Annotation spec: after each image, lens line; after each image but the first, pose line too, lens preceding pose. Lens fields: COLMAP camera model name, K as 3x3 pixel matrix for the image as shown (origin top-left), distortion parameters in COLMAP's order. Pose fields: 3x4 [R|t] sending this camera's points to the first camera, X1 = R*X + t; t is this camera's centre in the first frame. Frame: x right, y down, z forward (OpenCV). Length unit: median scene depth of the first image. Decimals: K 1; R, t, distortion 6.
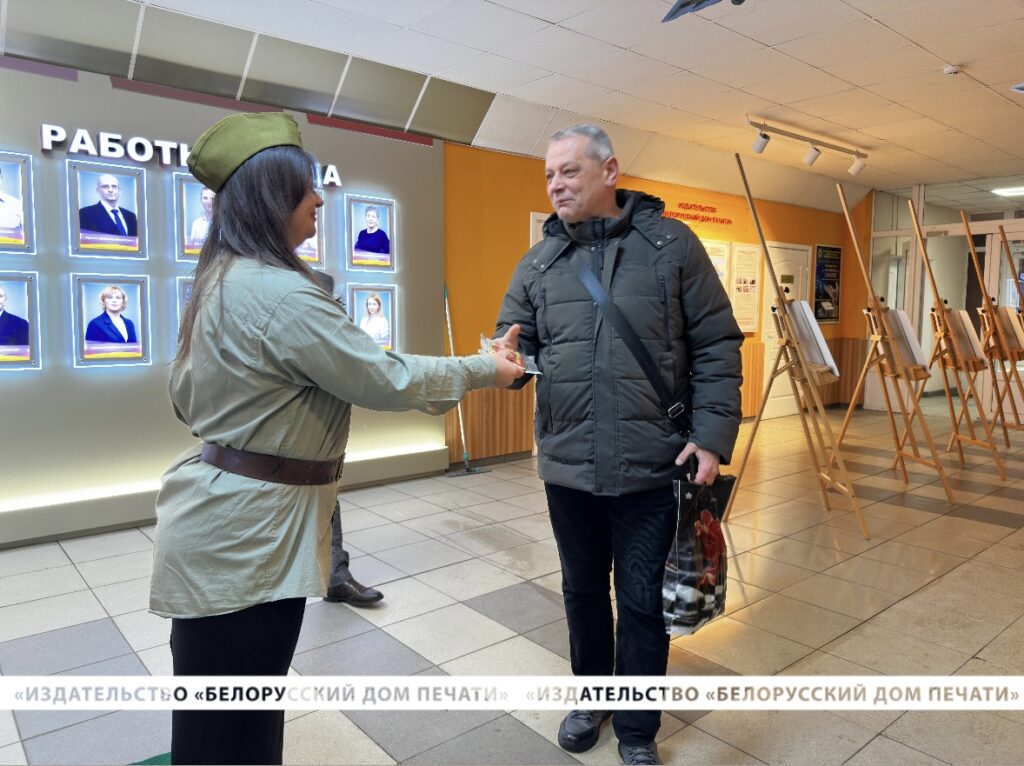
lens RADIAL K [[734.7, 0, 510.2], [0, 734.7, 376.0], [0, 0, 1]] dist [0.076594, -0.093019]
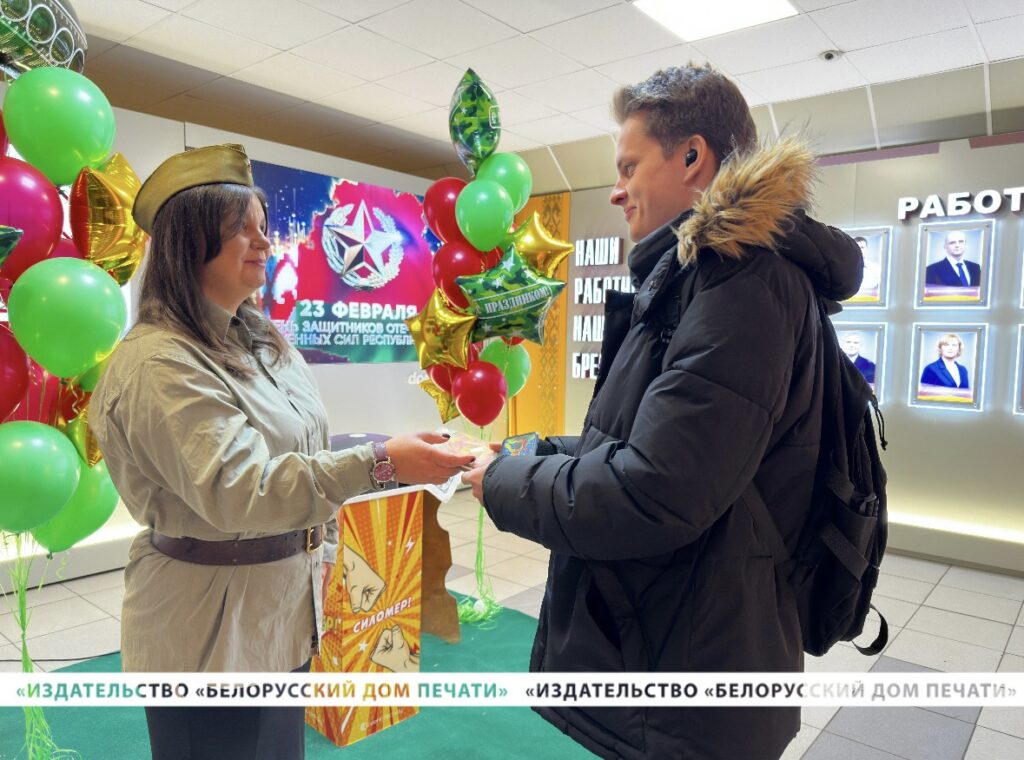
lens RADIAL K [[734.7, 0, 533.6], [0, 734.7, 392.3], [0, 0, 1]] dist [0.076594, -0.093019]
pose [[0.201619, 0.073708, -0.976687, 0.341637], [-0.102738, 0.993255, 0.053750, -0.028872], [0.974061, 0.089506, 0.207832, 0.170175]]
